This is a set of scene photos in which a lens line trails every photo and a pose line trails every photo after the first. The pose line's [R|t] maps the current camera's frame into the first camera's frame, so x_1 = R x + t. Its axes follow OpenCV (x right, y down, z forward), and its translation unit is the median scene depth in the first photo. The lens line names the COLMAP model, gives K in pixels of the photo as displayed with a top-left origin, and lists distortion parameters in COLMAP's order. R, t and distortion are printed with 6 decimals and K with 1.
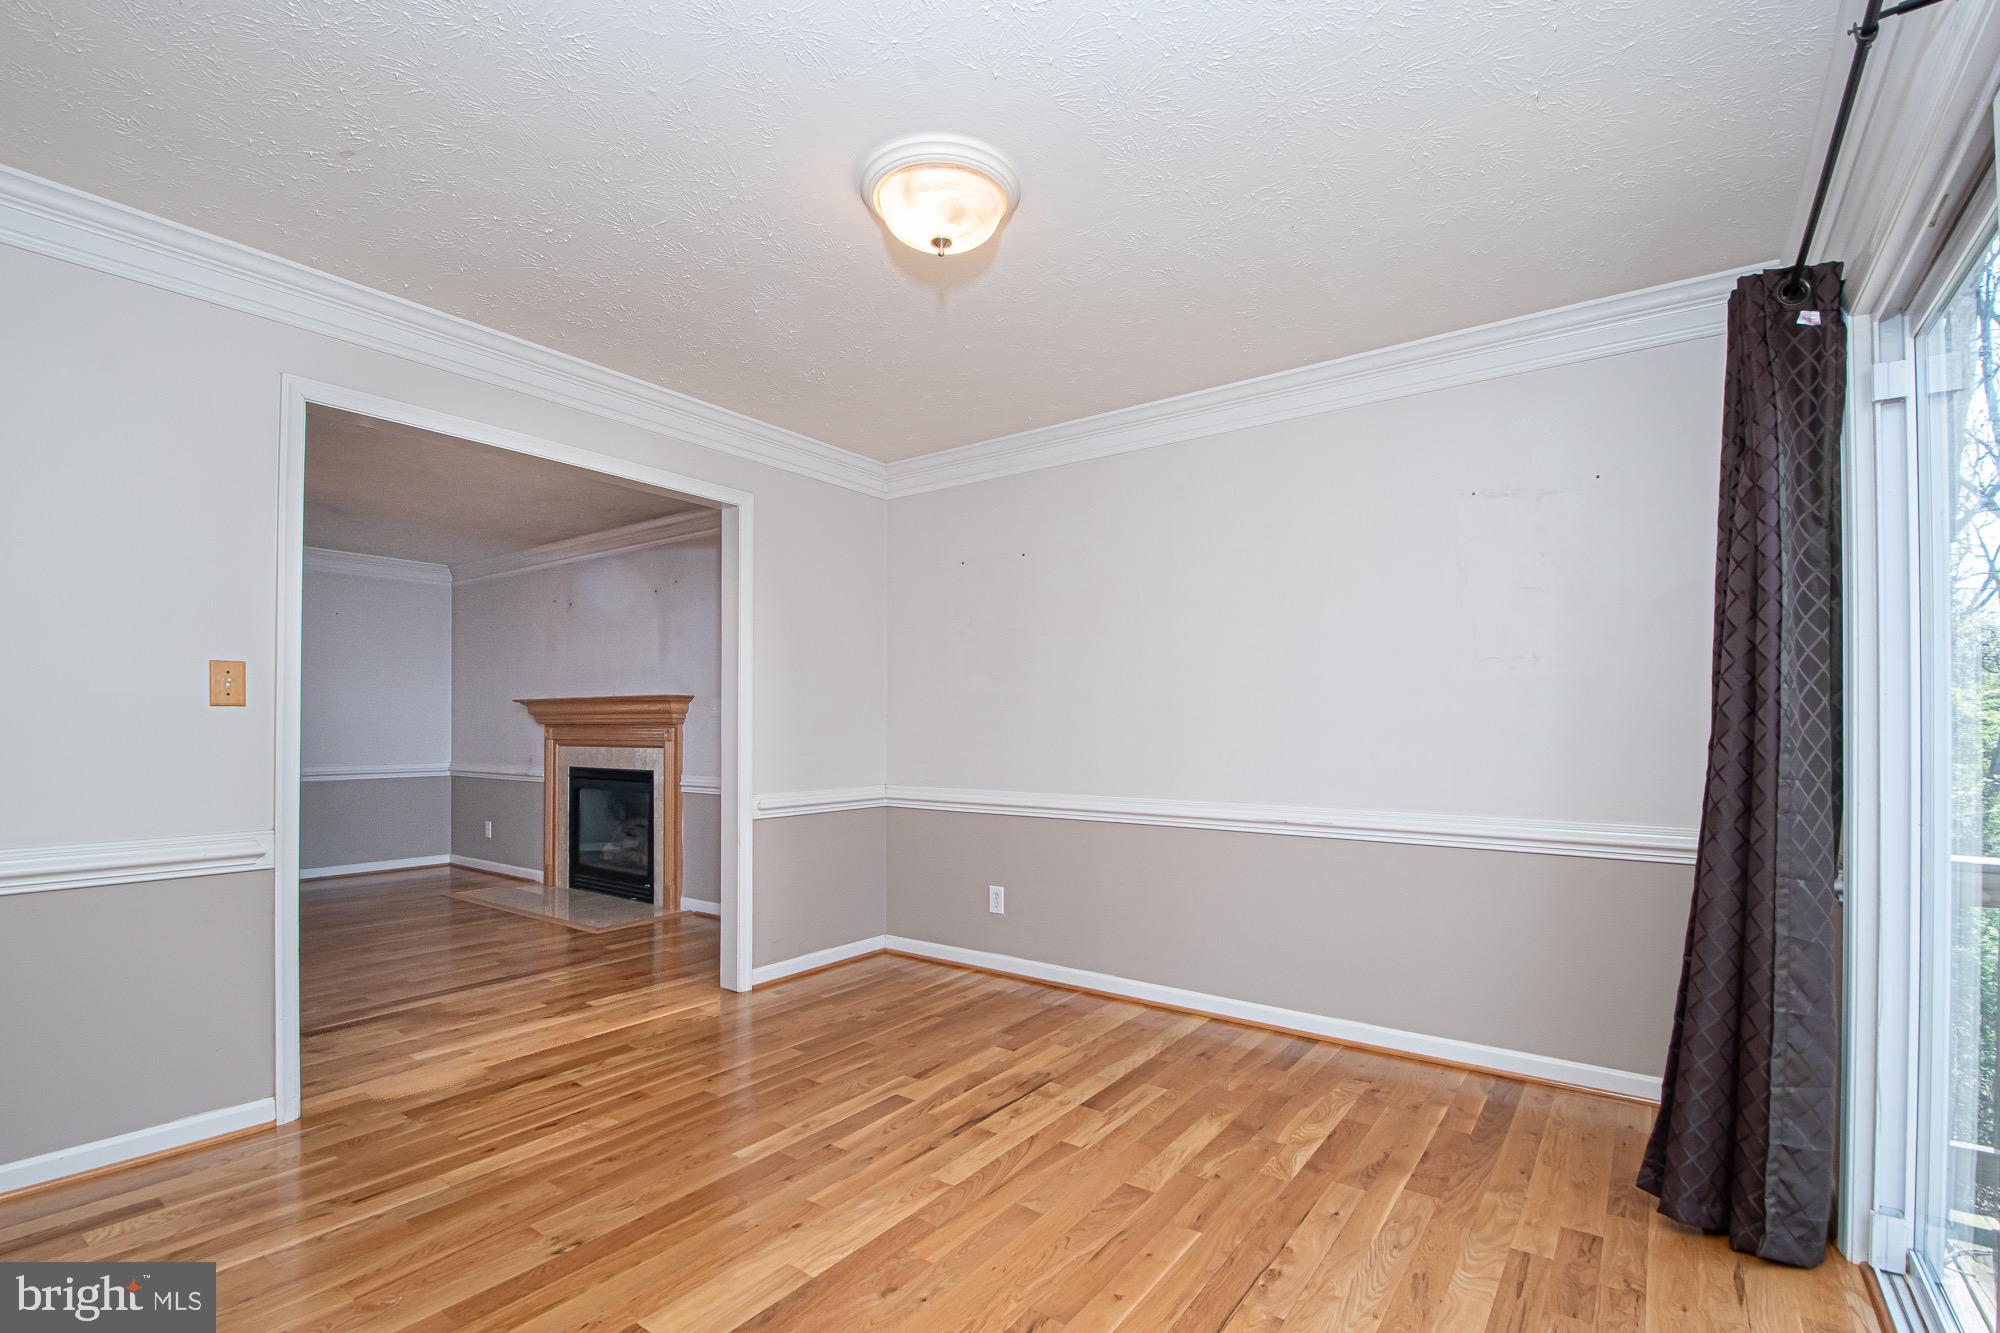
lens RADIAL K [[913.6, 0, 1002.6], [0, 913.6, 718.0], [0, 0, 1]] dist [0.004219, -0.011693]
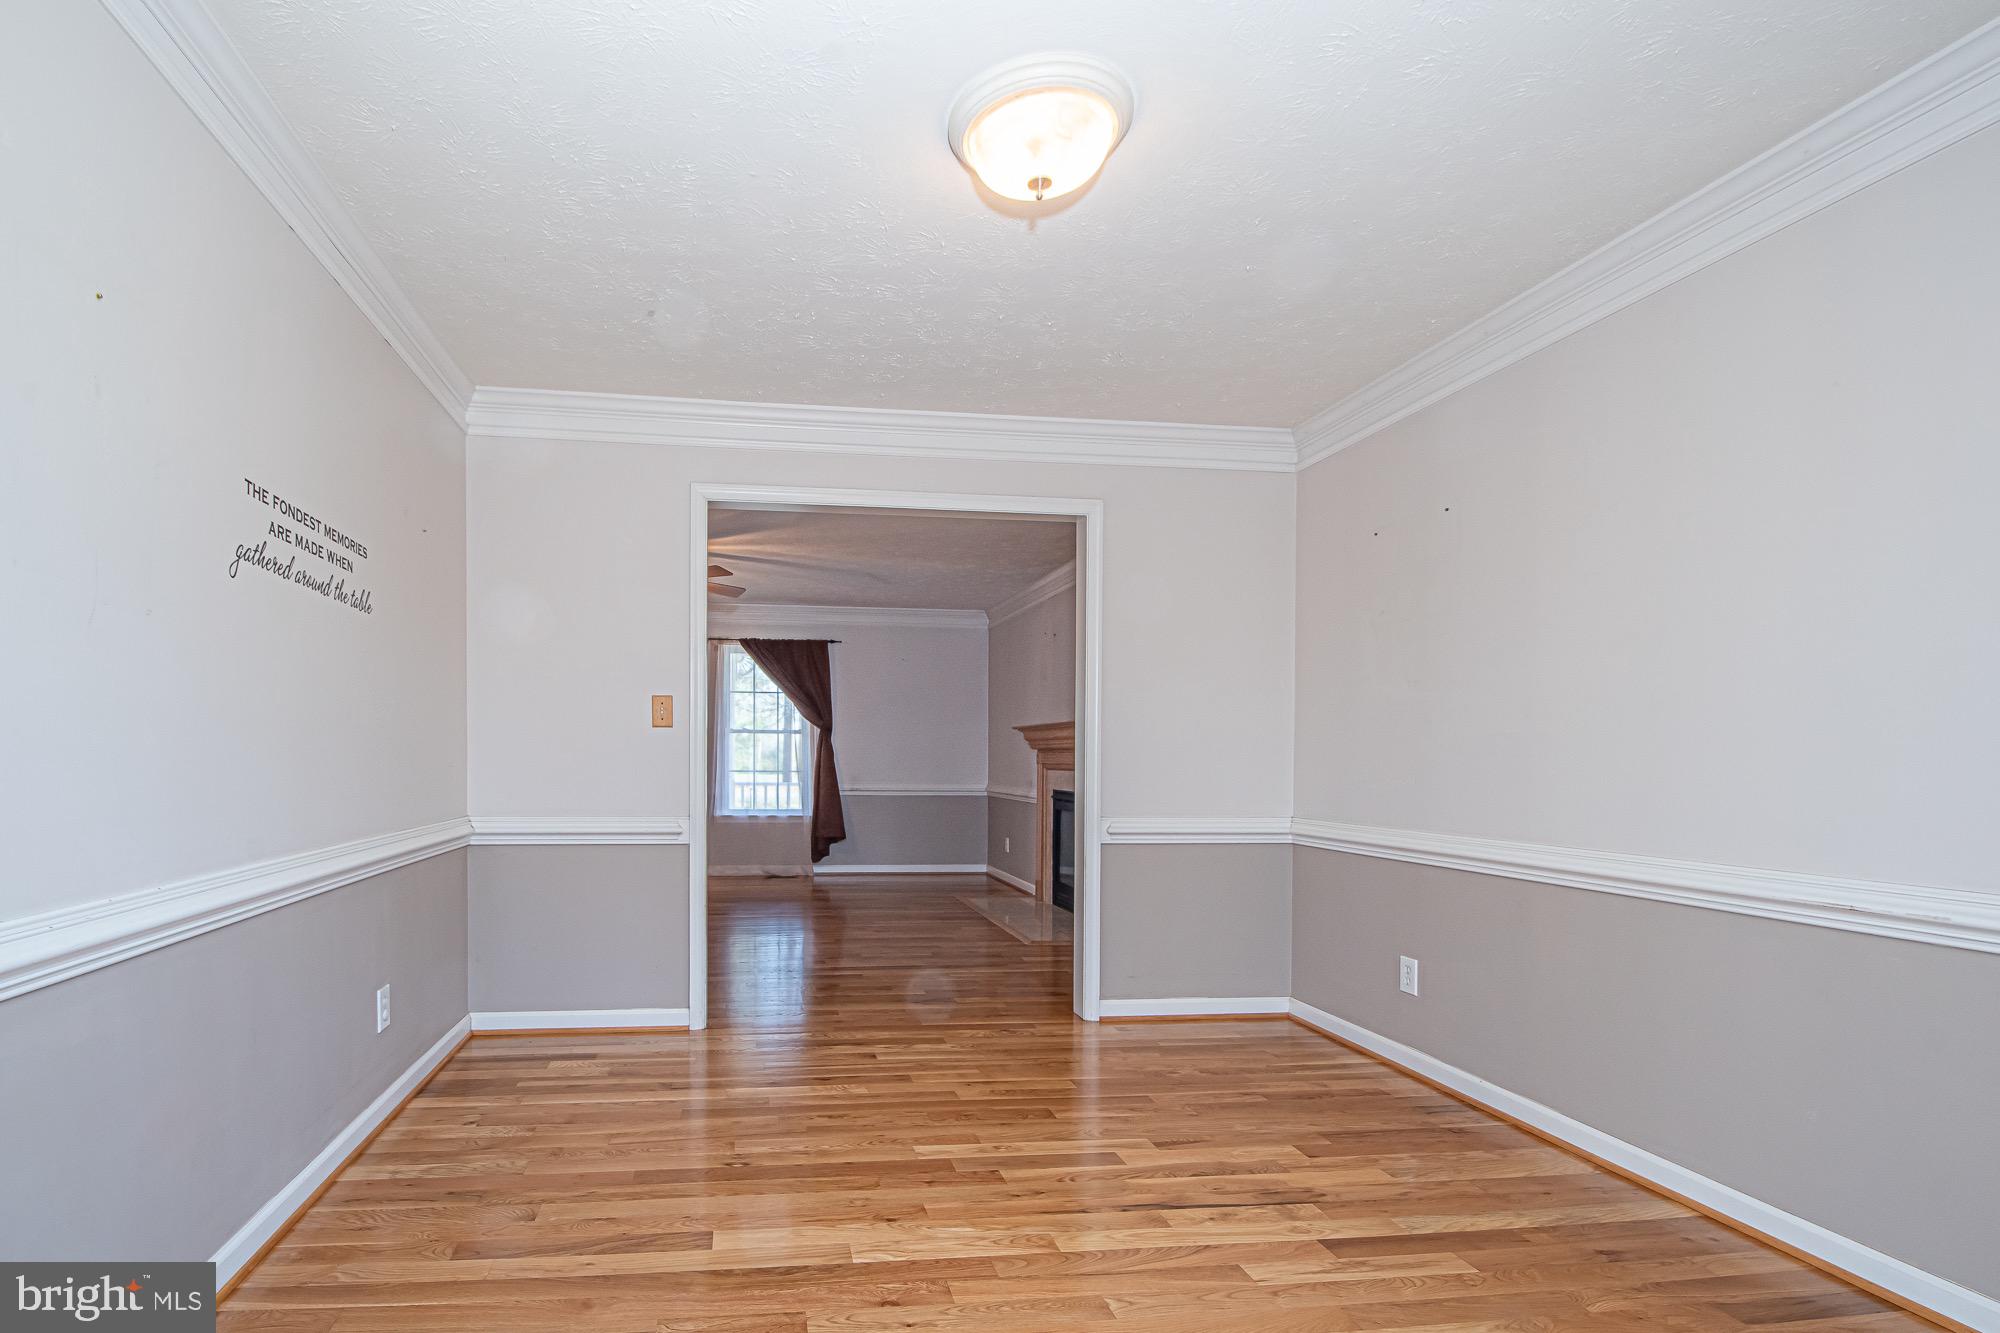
lens RADIAL K [[956.2, 0, 848.9], [0, 956.2, 775.9], [0, 0, 1]] dist [0.008113, -0.009443]
pose [[0.672178, 0.020838, -0.740096, 0.288247], [-0.002326, 0.999658, 0.026034, 0.015068], [0.740386, -0.015778, 0.671997, 0.135084]]
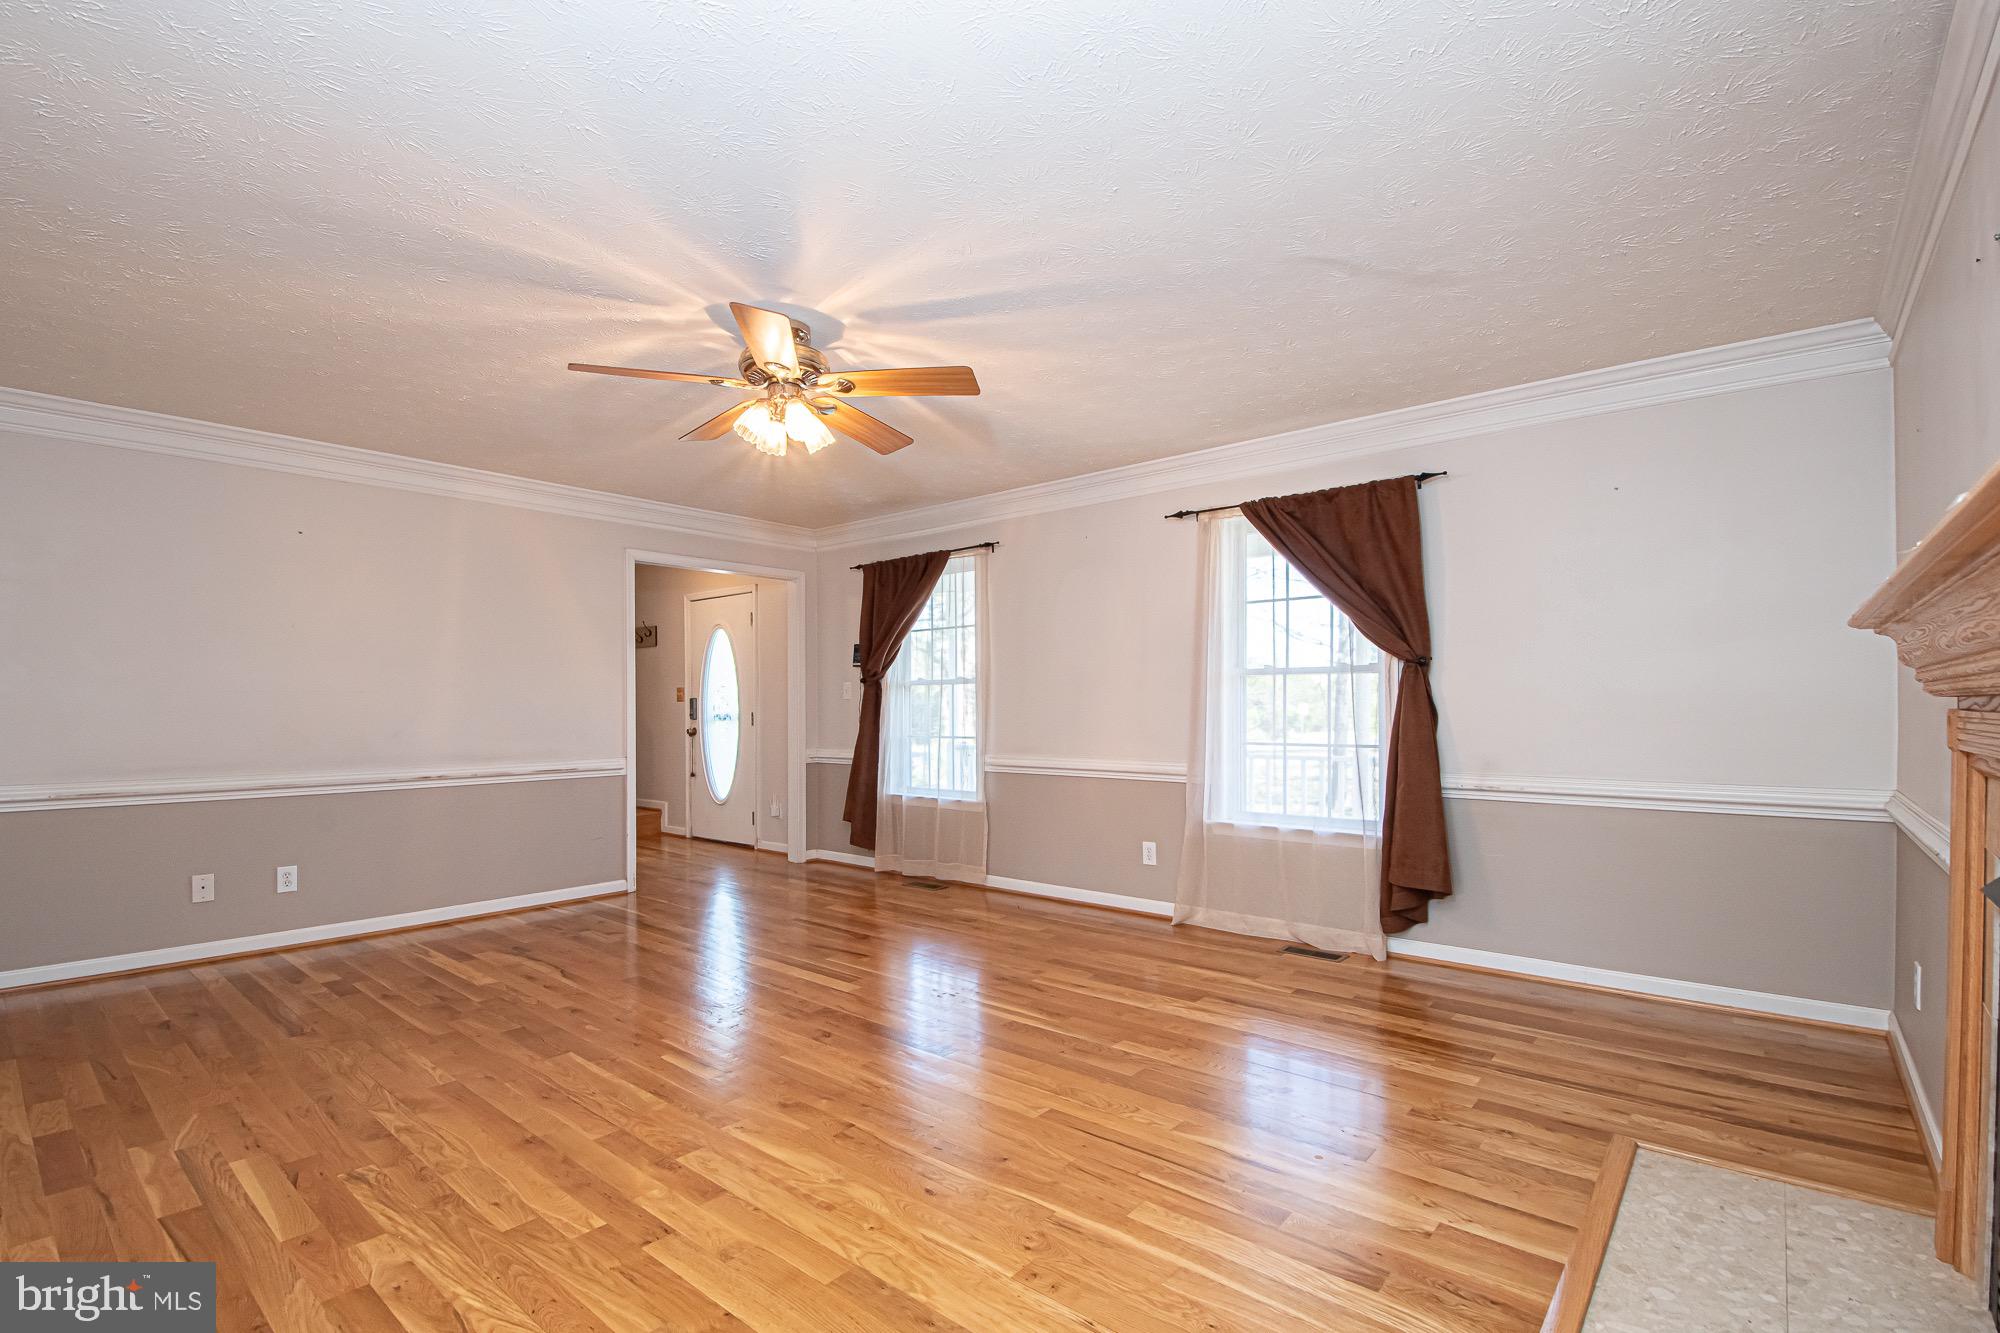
lens RADIAL K [[913.6, 0, 995.1], [0, 913.6, 711.3], [0, 0, 1]] dist [0.004219, -0.011693]
pose [[-0.081120, 0.009056, -0.996663, -0.305003], [0.014340, 0.999866, 0.007918, 0.006480], [0.996601, -0.013650, -0.081239, 1.151820]]
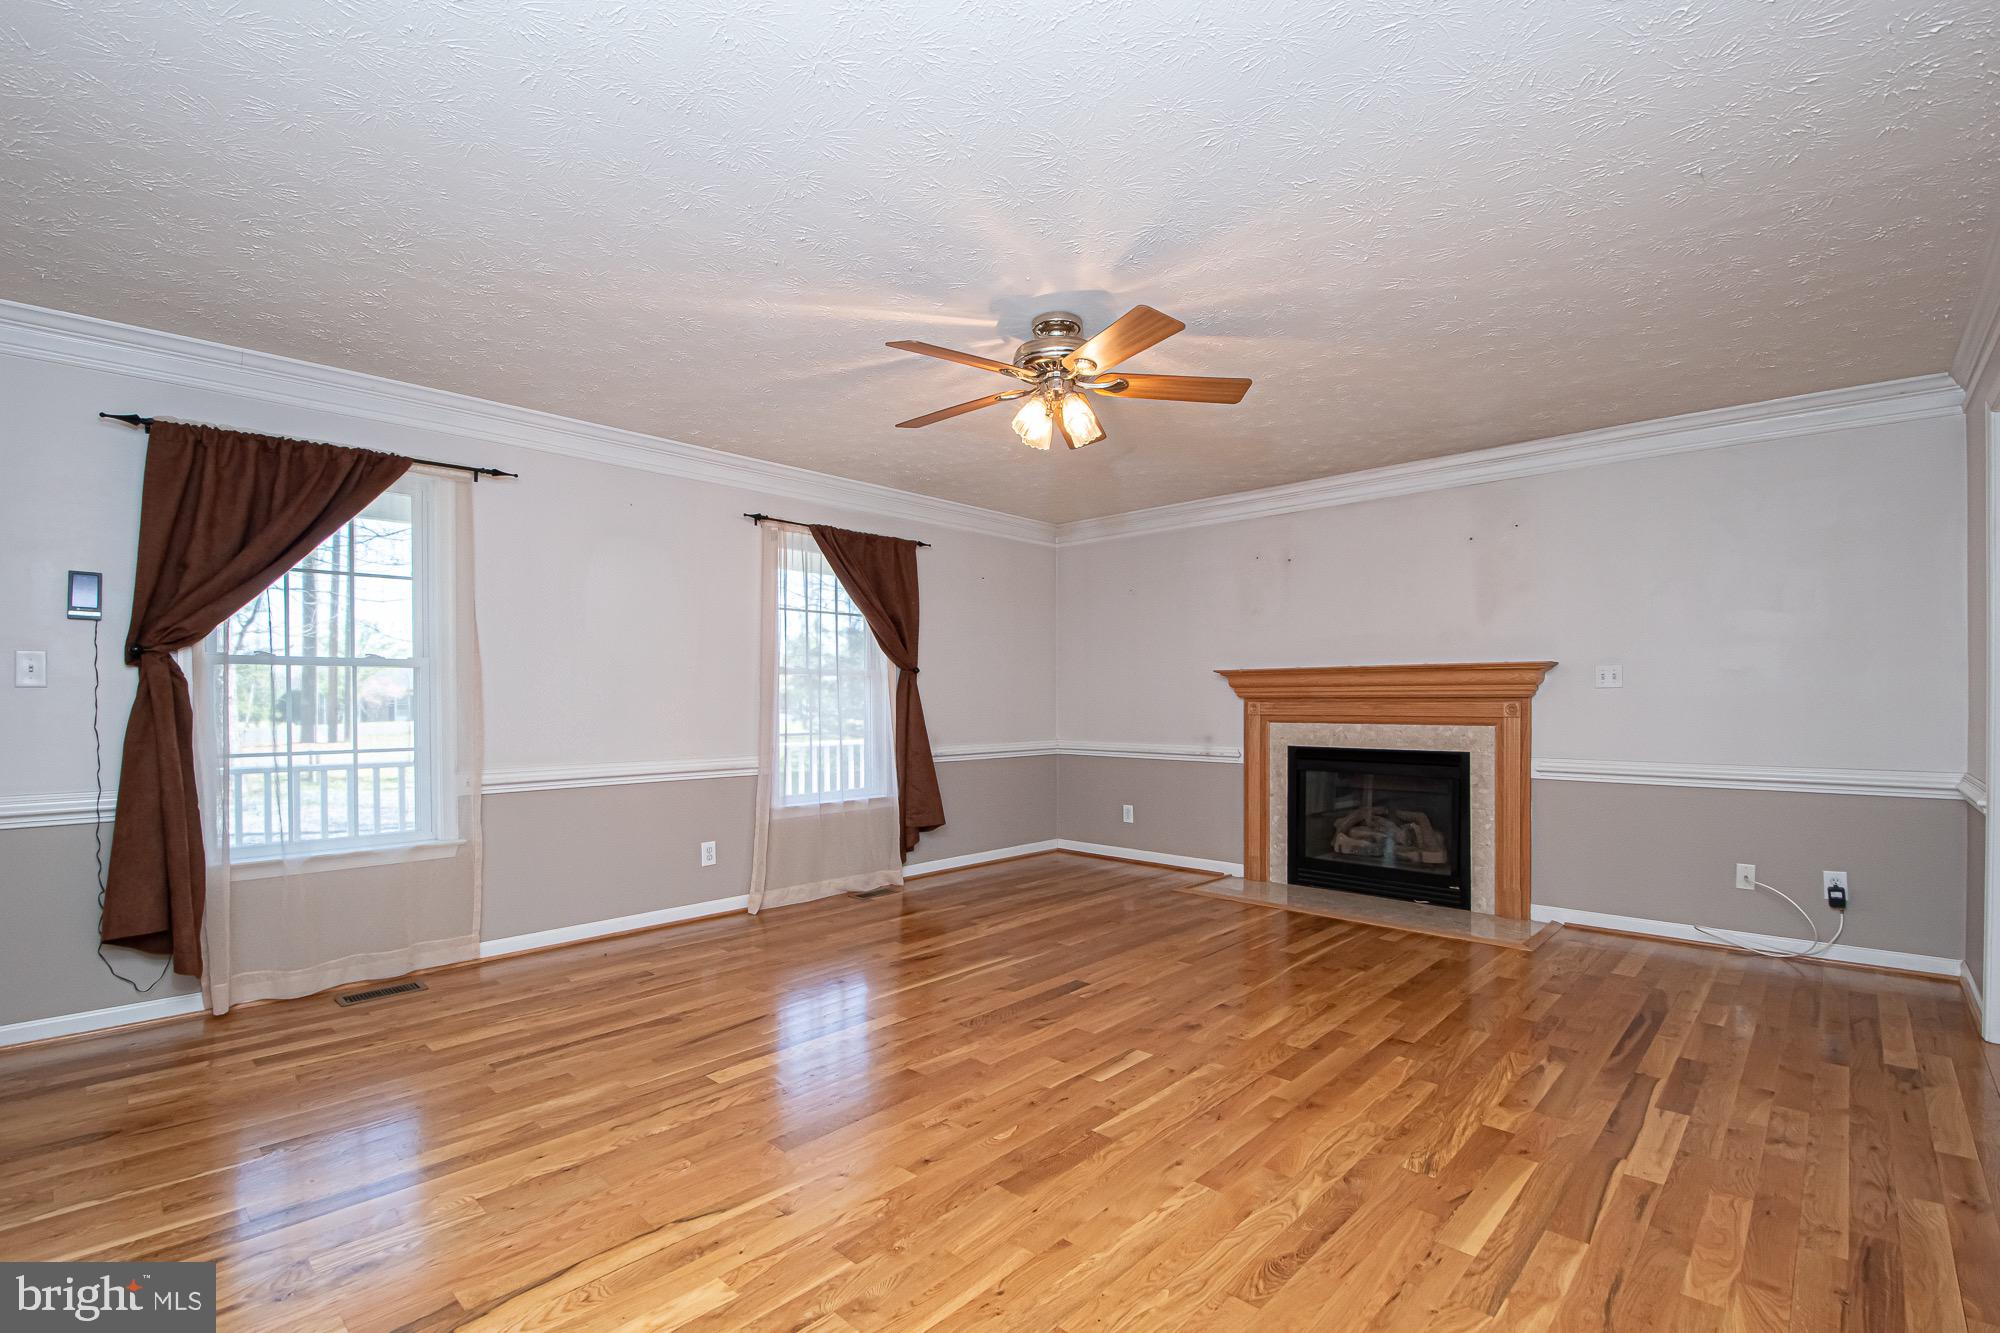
lens RADIAL K [[913.6, 0, 998.7], [0, 913.6, 713.6], [0, 0, 1]] dist [0.004219, -0.011693]
pose [[0.991769, 0.001347, -0.128032, -1.004358], [0.001873, 0.999685, 0.025031, -0.000902], [0.128025, -0.025065, 0.991454, 0.148726]]
